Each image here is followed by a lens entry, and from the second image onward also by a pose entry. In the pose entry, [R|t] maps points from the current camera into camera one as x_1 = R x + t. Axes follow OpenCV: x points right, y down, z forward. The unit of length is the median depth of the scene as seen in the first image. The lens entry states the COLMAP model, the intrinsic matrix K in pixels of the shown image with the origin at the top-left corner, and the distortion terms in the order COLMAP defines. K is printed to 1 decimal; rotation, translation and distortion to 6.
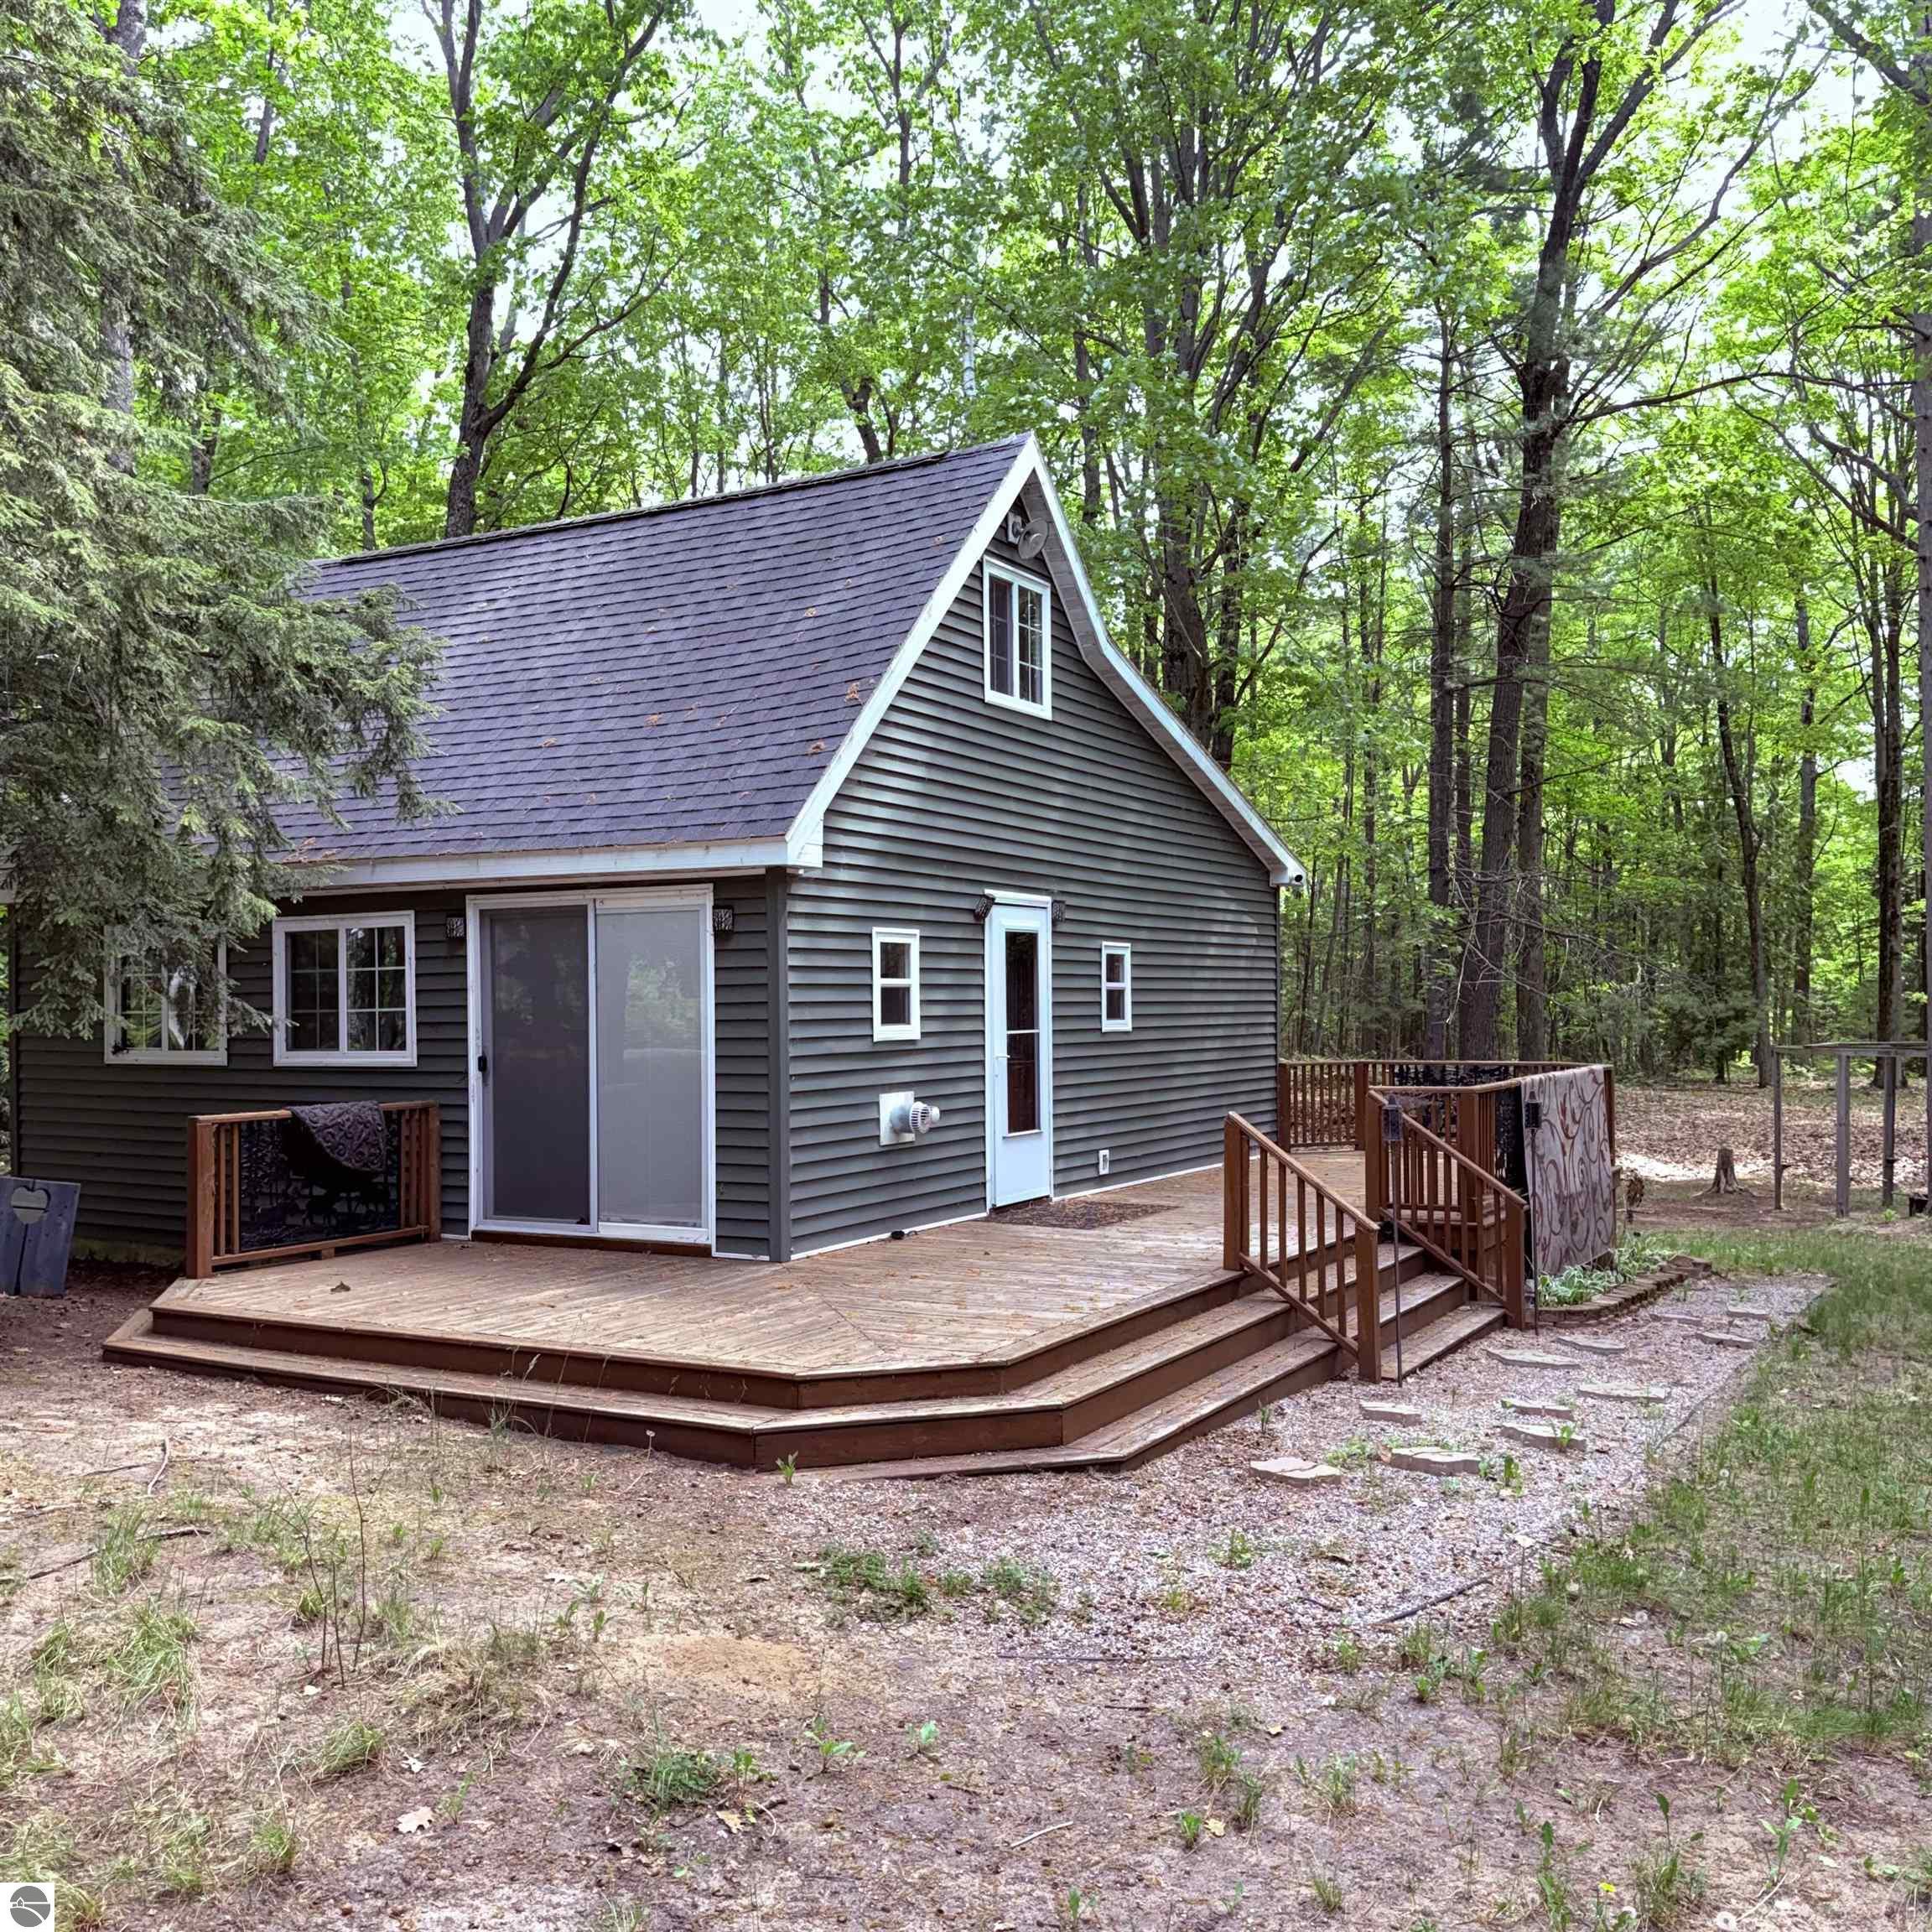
lens RADIAL K [[1813.2, 0, 973.8], [0, 1813.2, 963.1], [0, 0, 1]] dist [-0.005085, 0.000000]
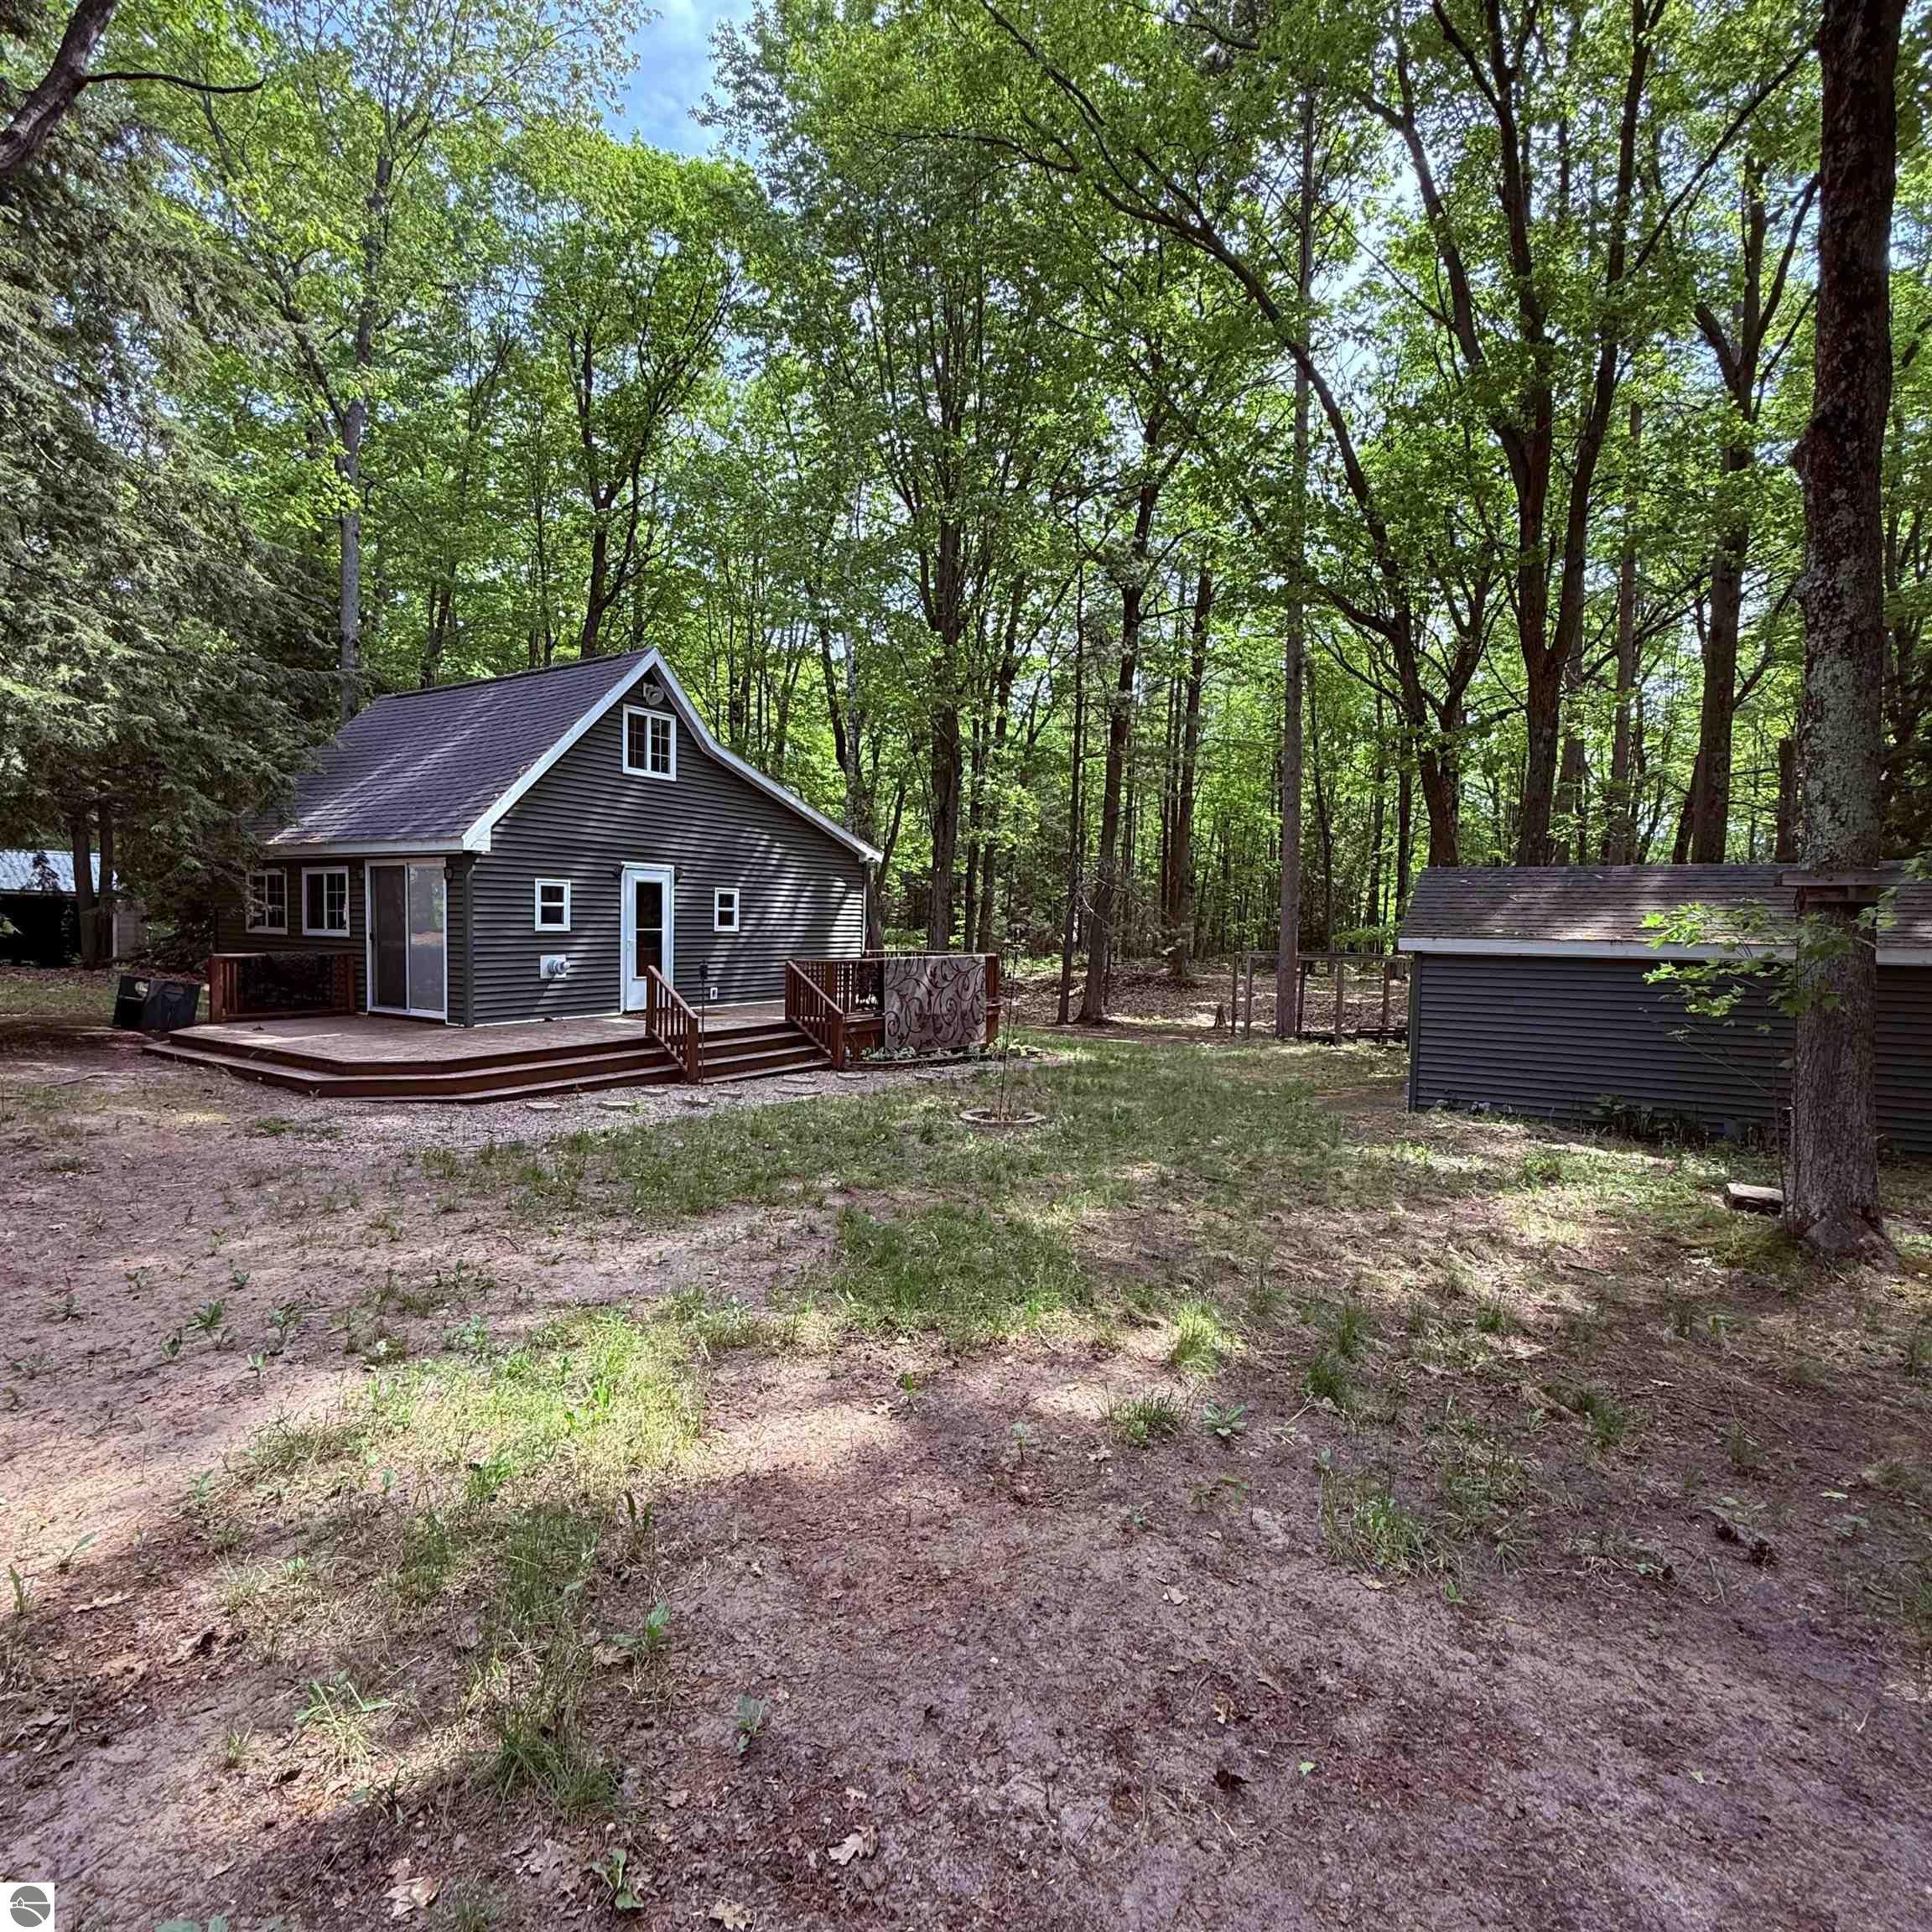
lens RADIAL K [[1035.3, 0, 951.3], [0, 1035.3, 979.5], [0, 0, 1]] dist [0.000510, 0.000558]
pose [[0.997993, 0.030923, -0.055257, 0.479684], [-0.026670, 0.996742, 0.076123, -0.006561], [0.057431, -0.074496, 0.995566, -0.205180]]
